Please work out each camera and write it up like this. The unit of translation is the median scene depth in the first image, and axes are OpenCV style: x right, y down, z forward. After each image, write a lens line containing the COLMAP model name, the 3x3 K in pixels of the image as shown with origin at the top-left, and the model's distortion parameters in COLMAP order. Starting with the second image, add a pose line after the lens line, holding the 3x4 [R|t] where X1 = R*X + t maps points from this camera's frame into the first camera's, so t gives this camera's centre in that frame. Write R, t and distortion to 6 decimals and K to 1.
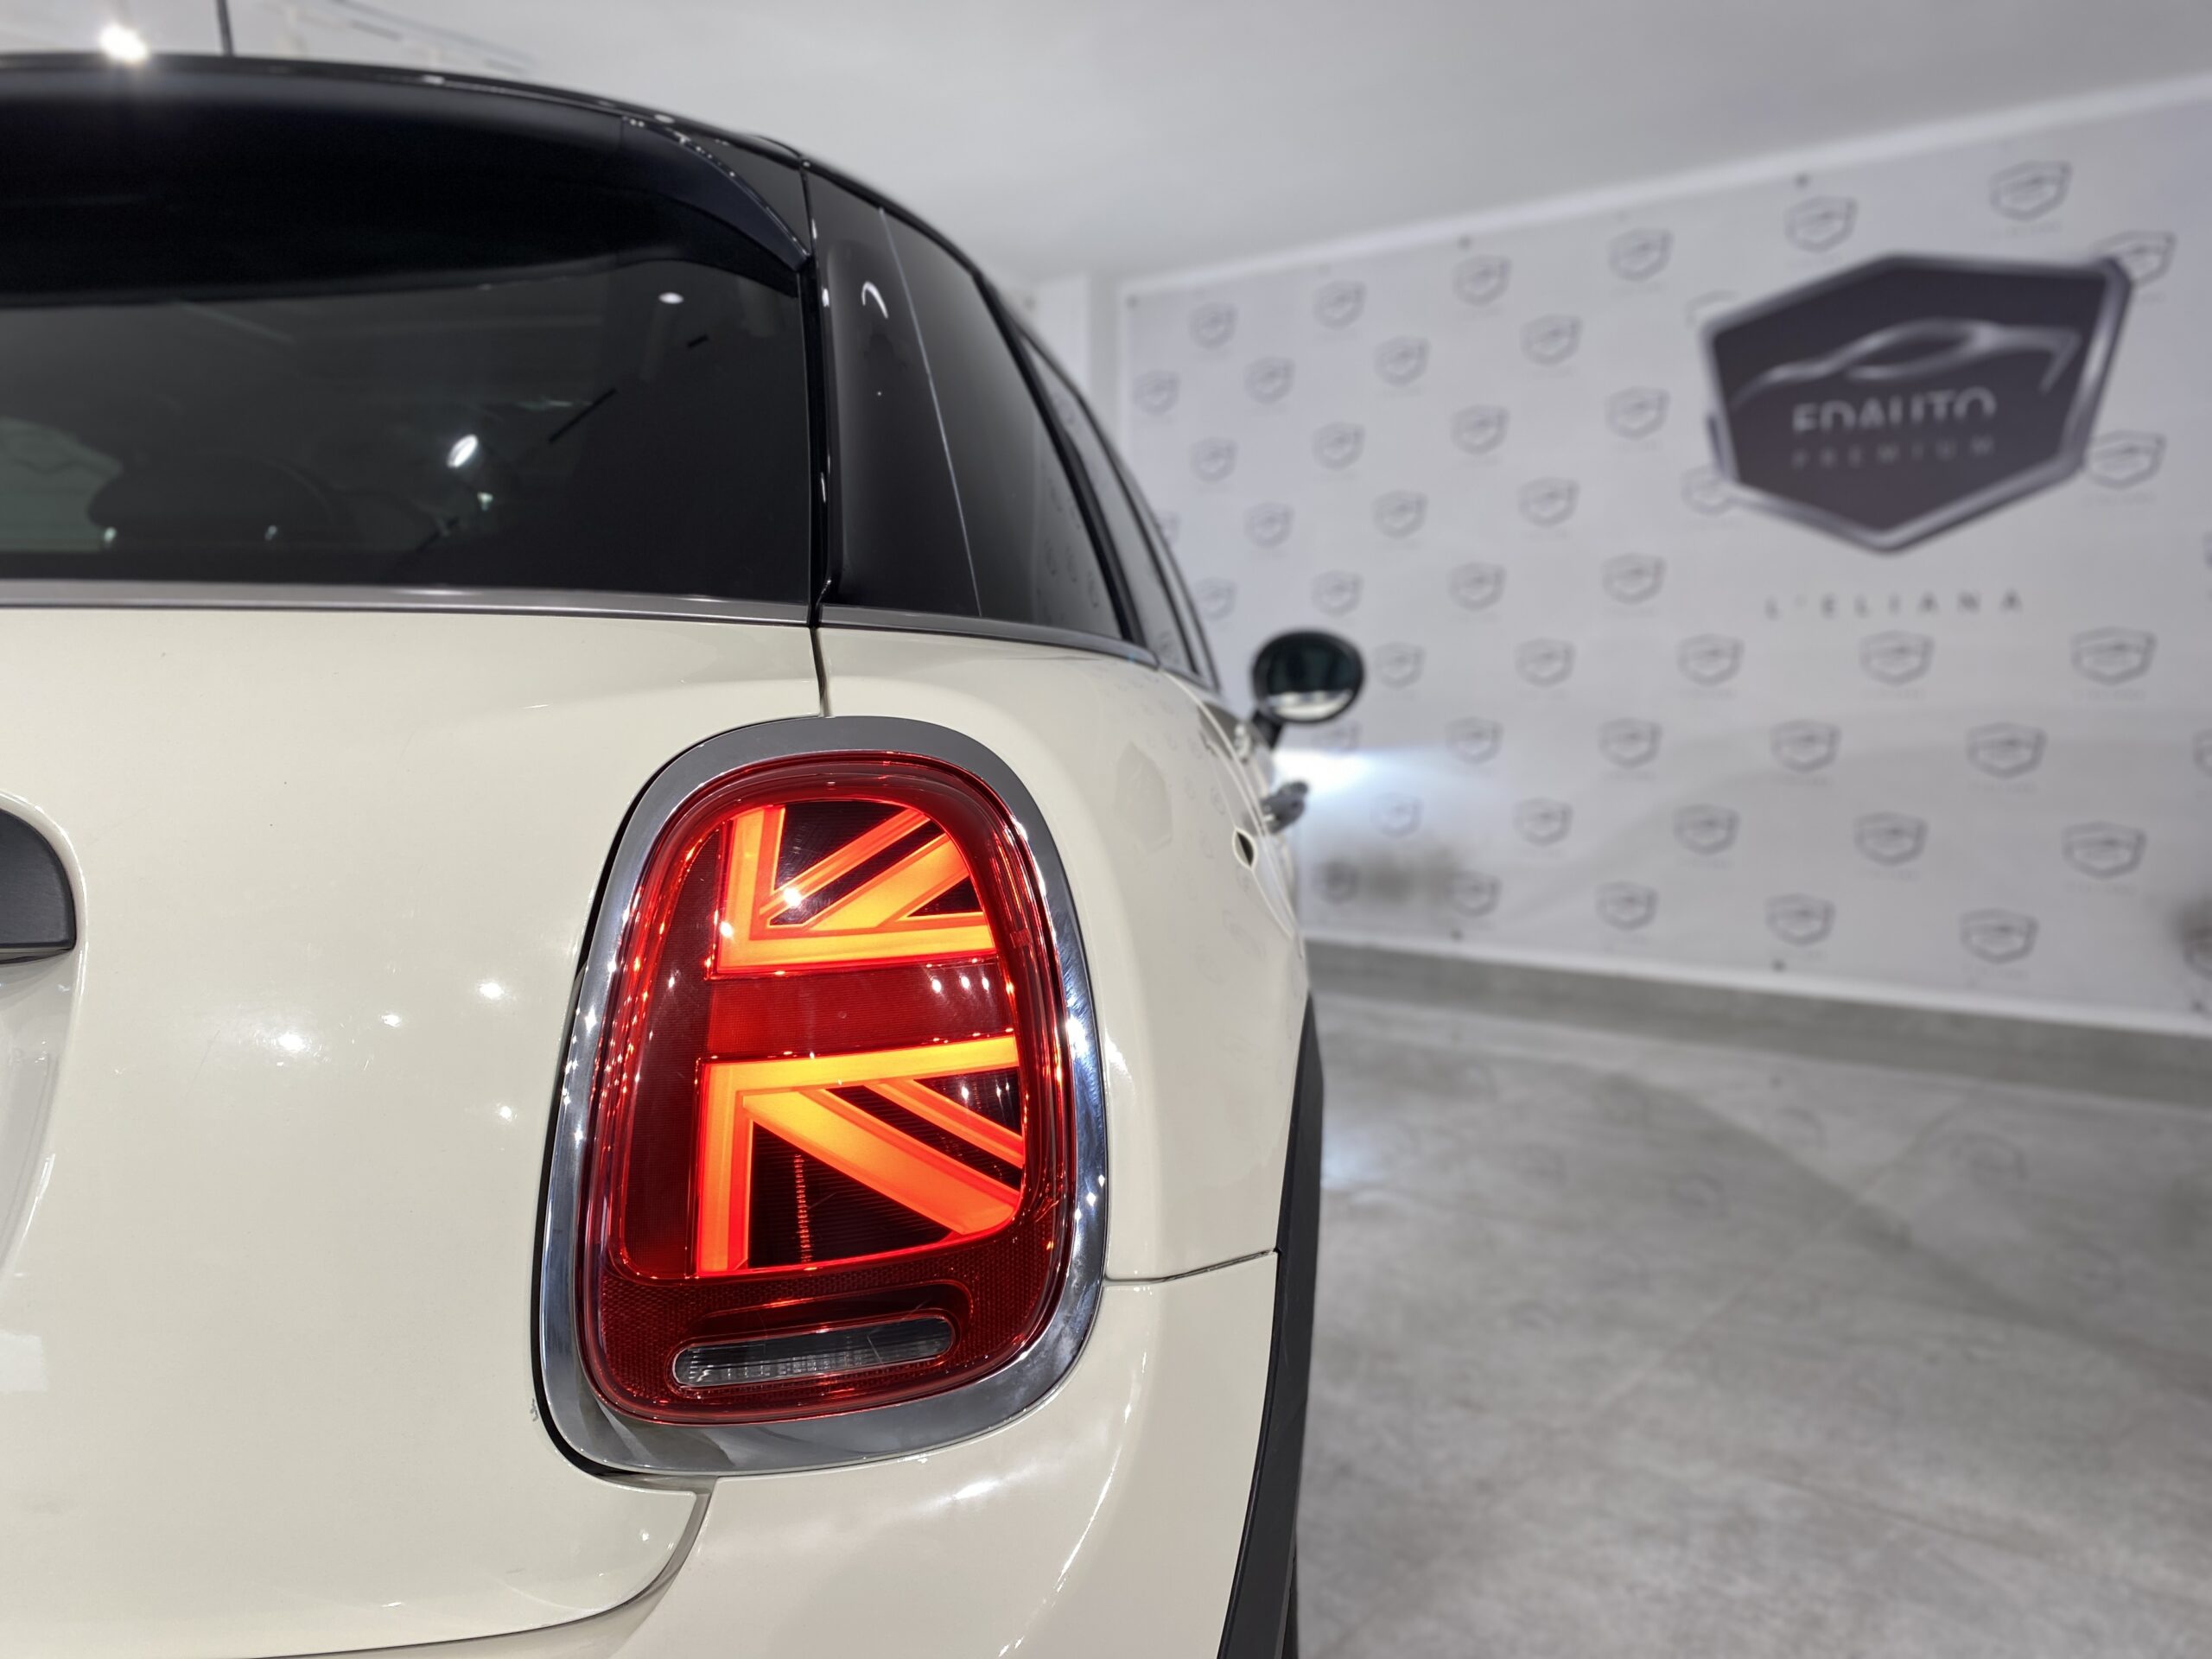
lens RADIAL K [[1696.4, 0, 1080.8], [0, 1696.4, 816.7], [0, 0, 1]] dist [0.015116, -0.000784]
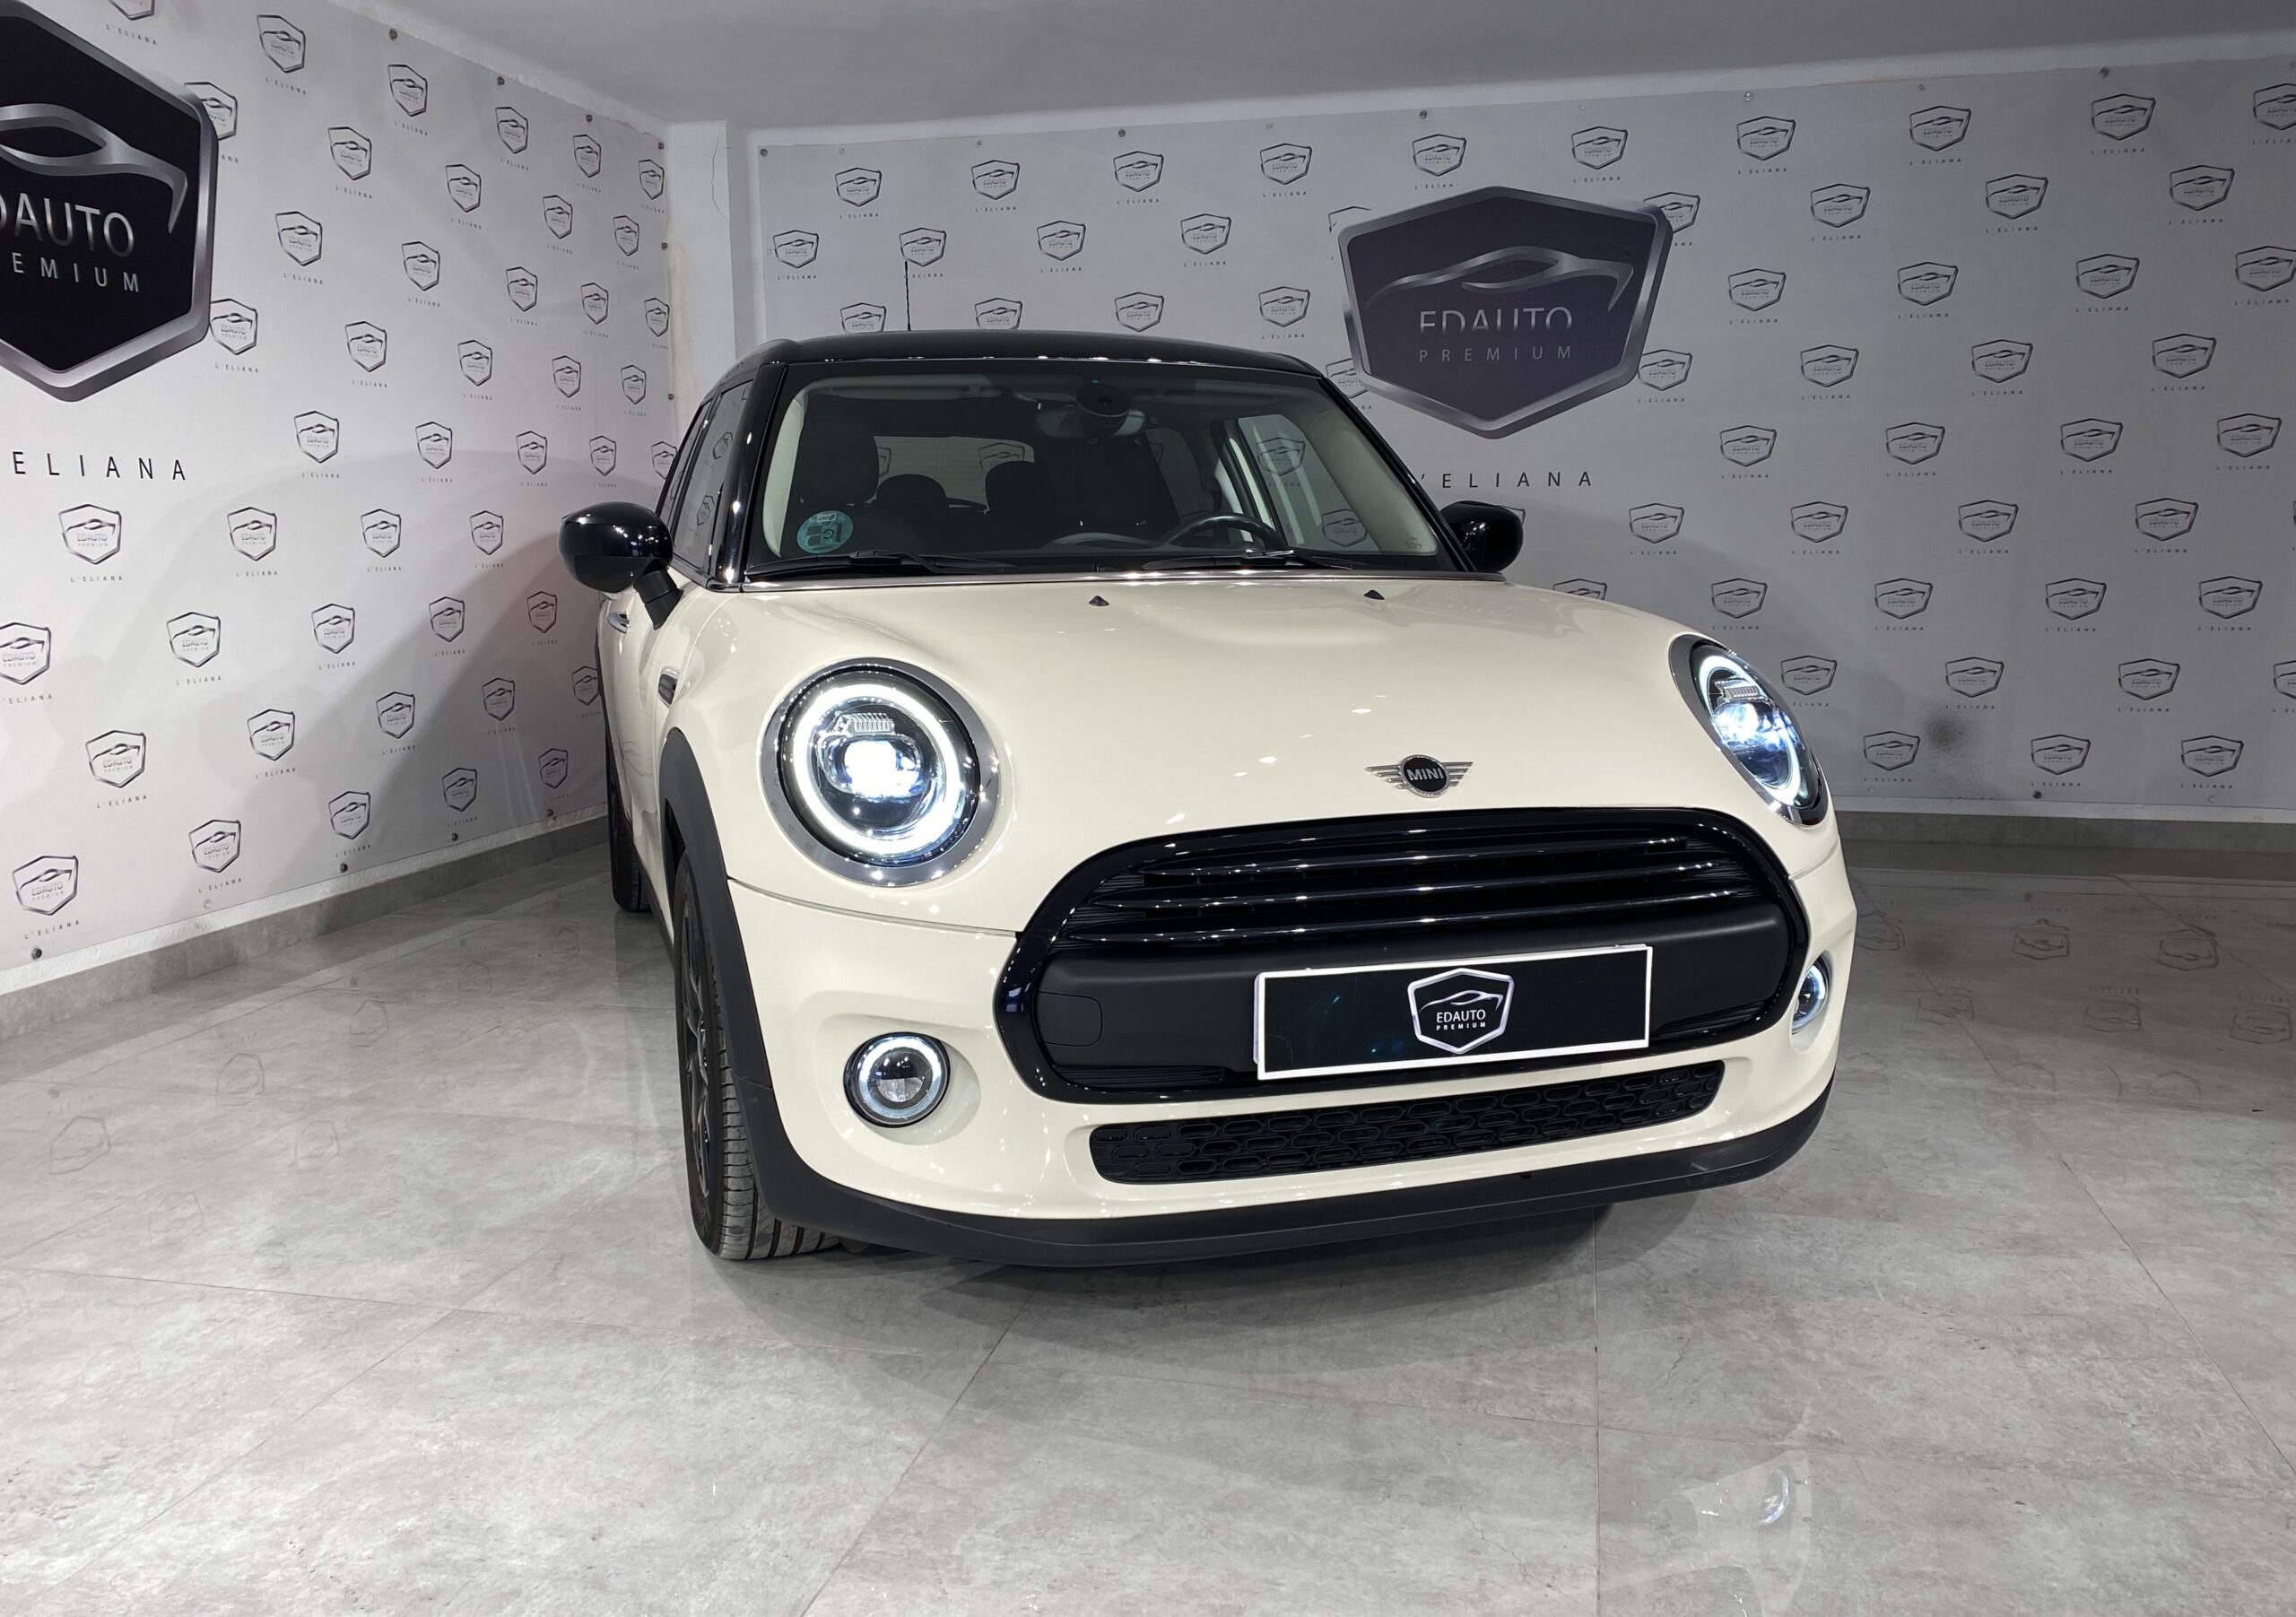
lens RADIAL K [[1819.0, 0, 1128.6], [0, 1819.0, 880.7], [0, 0, 1]] dist [0.007976, 0.007914]
pose [[0.910261, -0.078413, 0.406542, -0.349627], [0.034842, 0.992927, 0.113501, 0.005428], [-0.412567, -0.089151, 0.906554, -0.121420]]
